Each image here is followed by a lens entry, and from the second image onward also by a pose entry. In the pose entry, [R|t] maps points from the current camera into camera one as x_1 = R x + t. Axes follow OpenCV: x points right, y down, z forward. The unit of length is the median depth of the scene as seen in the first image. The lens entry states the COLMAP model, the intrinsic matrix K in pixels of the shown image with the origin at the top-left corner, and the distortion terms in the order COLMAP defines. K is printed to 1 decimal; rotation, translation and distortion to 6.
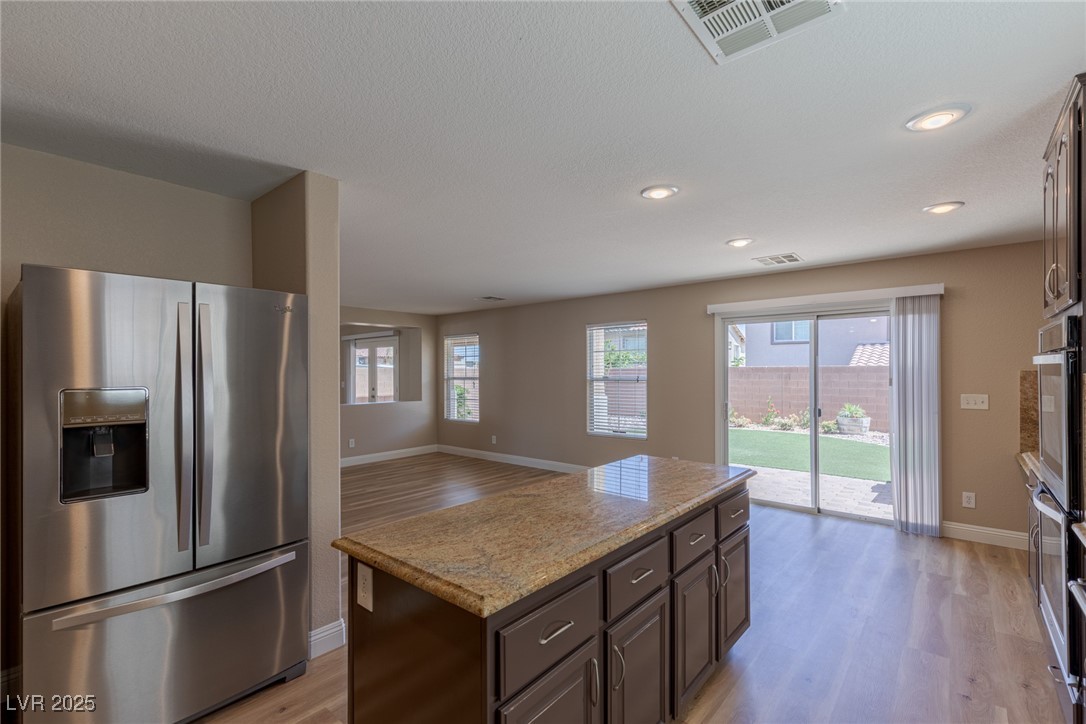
lens RADIAL K [[488.0, 0, 544.1], [0, 488.0, 369.5], [0, 0, 1]] dist [0.010615, -0.000370]
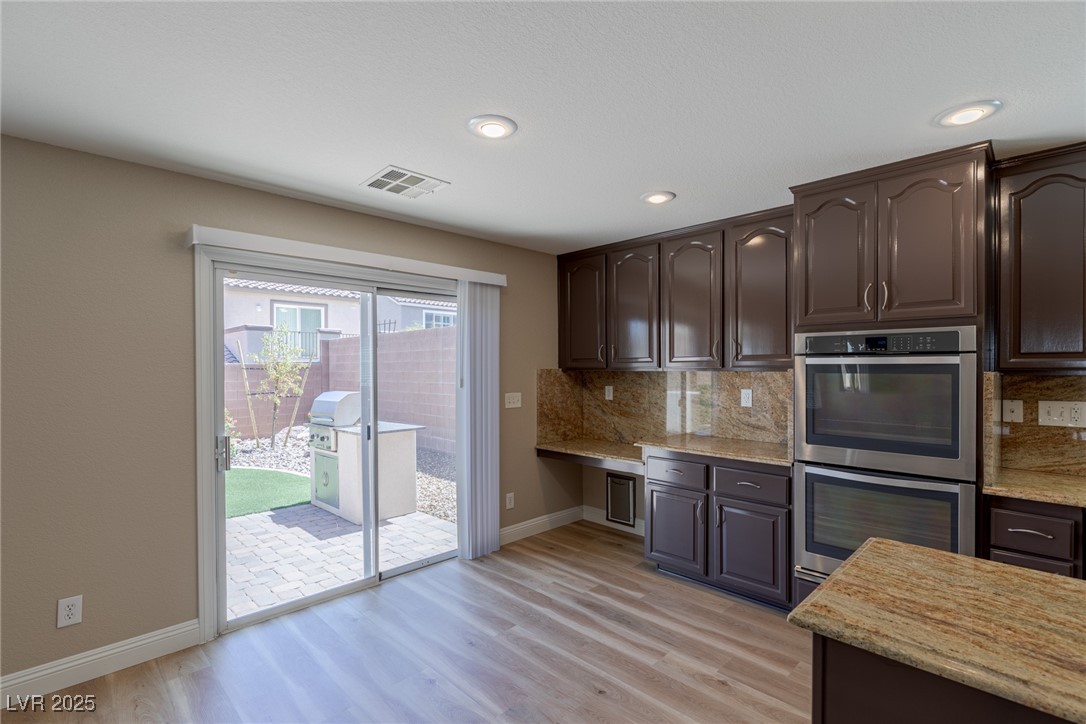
lens RADIAL K [[505.2, 0, 547.4], [0, 505.2, 370.0], [0, 0, 1]] dist [0.000978, -0.000147]
pose [[0.081980, -0.007611, 0.996605, -0.142240], [0.004483, 0.999964, 0.007268, -0.001701], [-0.996624, 0.003872, 0.082011, 0.934422]]
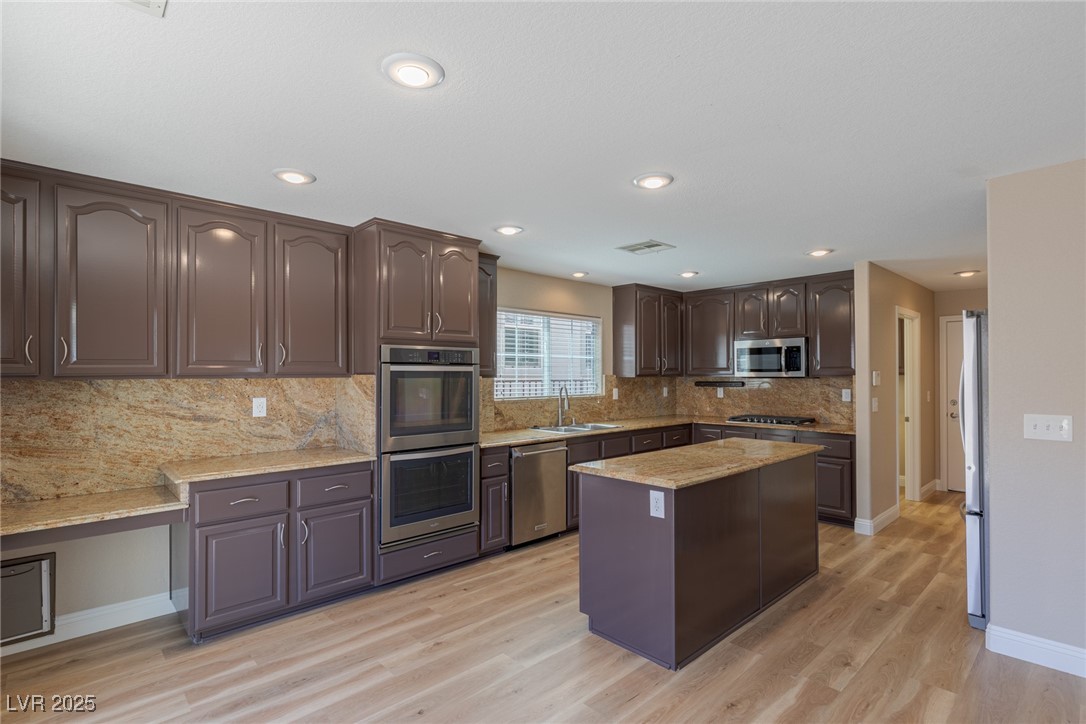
lens RADIAL K [[522.6, 0, 546.1], [0, 522.6, 371.8], [0, 0, 1]] dist [0.000456, -0.000748]
pose [[-0.993460, 0.002697, 0.114152, 0.249059], [0.002393, 0.999993, -0.002793, 0.001913], [-0.114159, -0.002501, -0.993459, 1.494275]]
